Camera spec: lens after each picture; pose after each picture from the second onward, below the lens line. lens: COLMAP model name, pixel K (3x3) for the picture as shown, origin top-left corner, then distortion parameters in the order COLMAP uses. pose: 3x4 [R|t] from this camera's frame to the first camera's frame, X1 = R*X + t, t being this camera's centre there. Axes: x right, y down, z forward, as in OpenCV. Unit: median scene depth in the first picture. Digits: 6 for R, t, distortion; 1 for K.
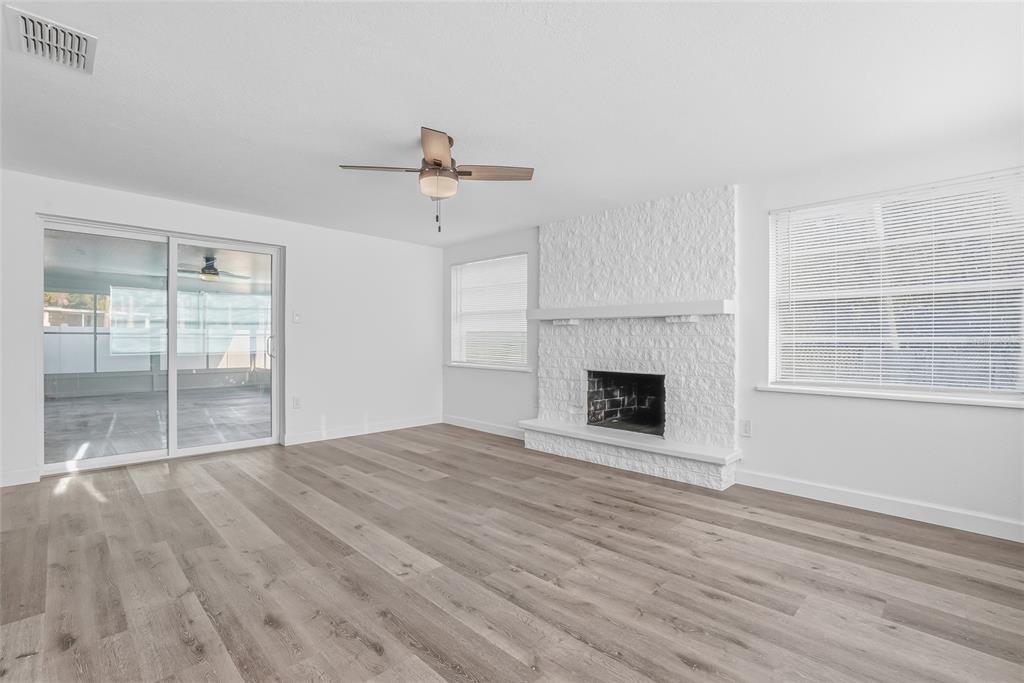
lens RADIAL K [[480.3, 0, 513.8], [0, 480.3, 338.5], [0, 0, 1]] dist [-0.066785, 0.030688]
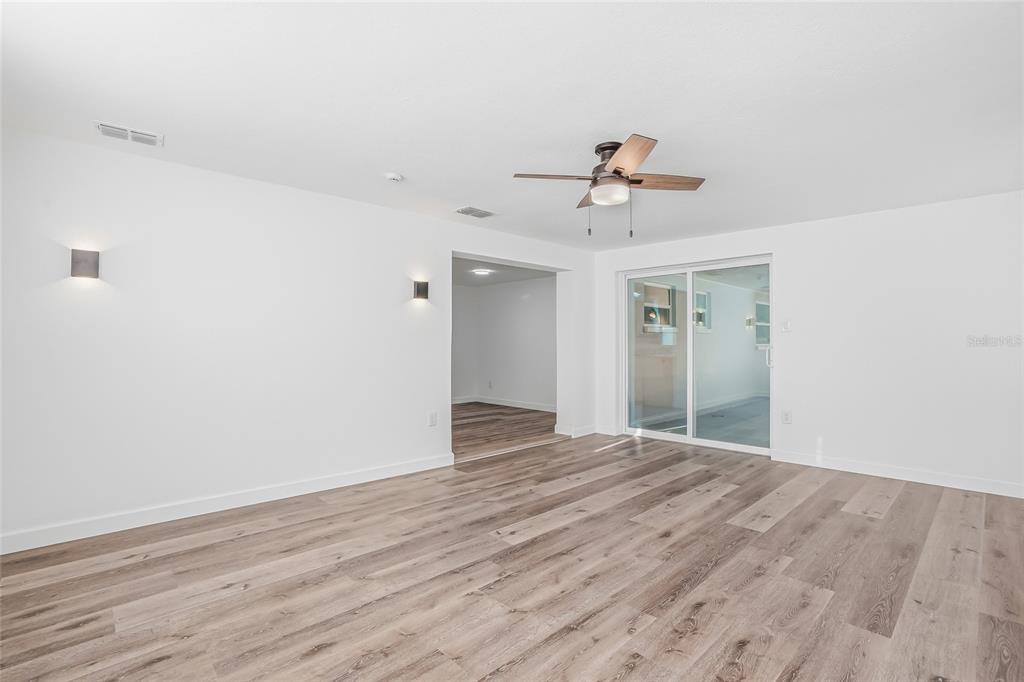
lens RADIAL K [[480.3, 0, 513.8], [0, 480.3, 338.0], [0, 0, 1]] dist [-0.066785, 0.030688]
pose [[-0.035892, -0.019112, -0.999173, 0.939039], [0.002324, 0.999813, -0.019208, -0.008175], [0.999353, -0.003012, -0.035840, 0.951518]]
